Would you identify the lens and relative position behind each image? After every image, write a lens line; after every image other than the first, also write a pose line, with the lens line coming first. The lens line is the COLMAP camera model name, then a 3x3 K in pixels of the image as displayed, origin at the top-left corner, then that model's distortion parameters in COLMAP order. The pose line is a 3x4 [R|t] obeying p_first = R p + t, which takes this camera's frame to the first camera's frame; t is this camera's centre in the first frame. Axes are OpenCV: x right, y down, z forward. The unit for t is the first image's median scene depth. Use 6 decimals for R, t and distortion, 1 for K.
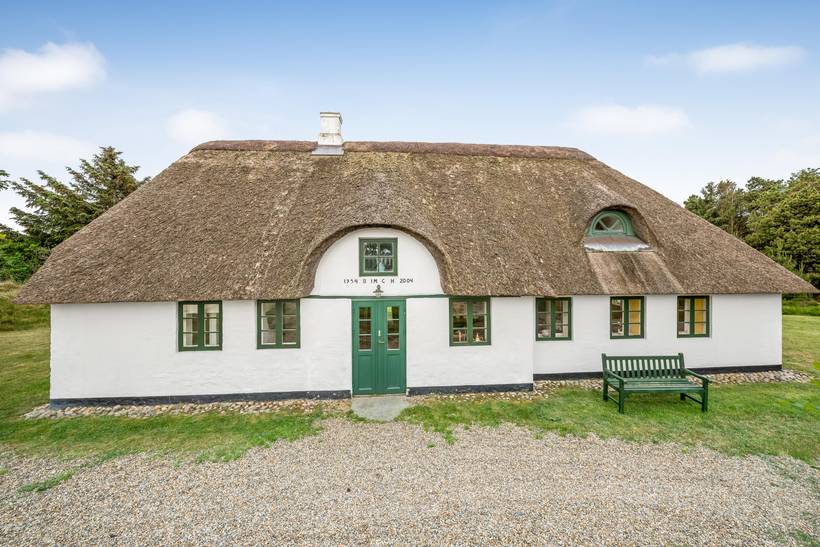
lens RADIAL K [[331.4, 0, 414.9], [0, 331.4, 259.1], [0, 0, 1]] dist [0.000614, 0.000014]
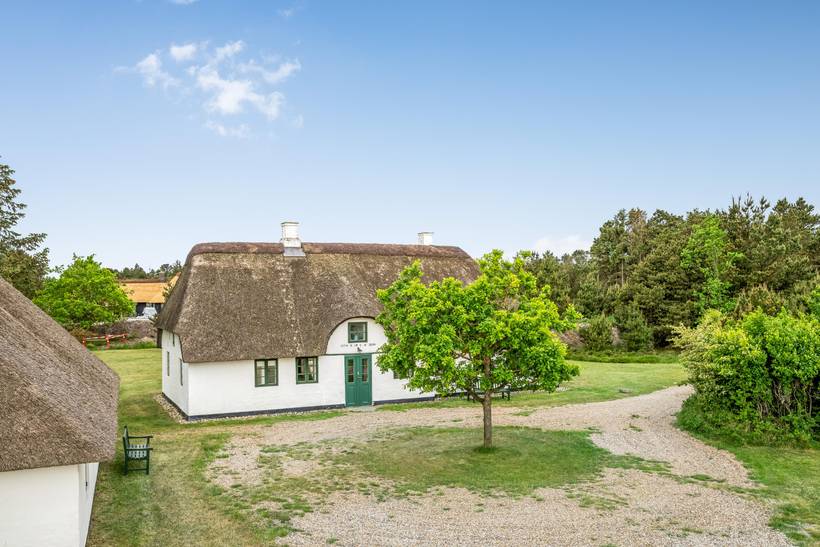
lens RADIAL K [[794.5, 0, 410.0], [0, 794.5, 273.5], [0, 0, 1]] dist [0.000639, 0.002757]
pose [[0.936392, 0.001563, 0.350952, -1.399299], [0.003602, 0.999895, -0.014063, -0.272421], [-0.350937, 0.014433, 0.936288, -3.281836]]
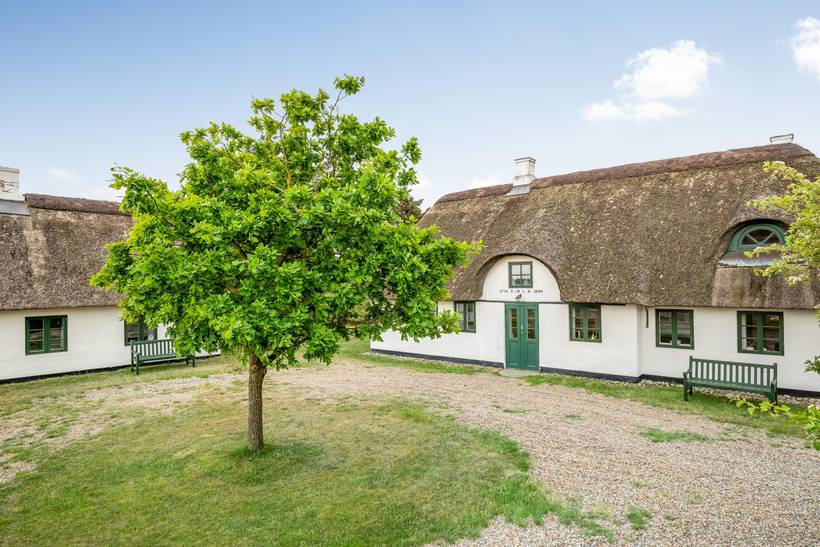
lens RADIAL K [[475.3, 0, 409.6], [0, 475.3, 284.3], [0, 0, 1]] dist [0.001438, 0.000019]
pose [[0.727222, 0.000661, -0.686402, 0.965959], [0.005978, 0.999956, 0.007296, 0.017077], [0.686377, -0.009409, 0.727185, -0.853972]]
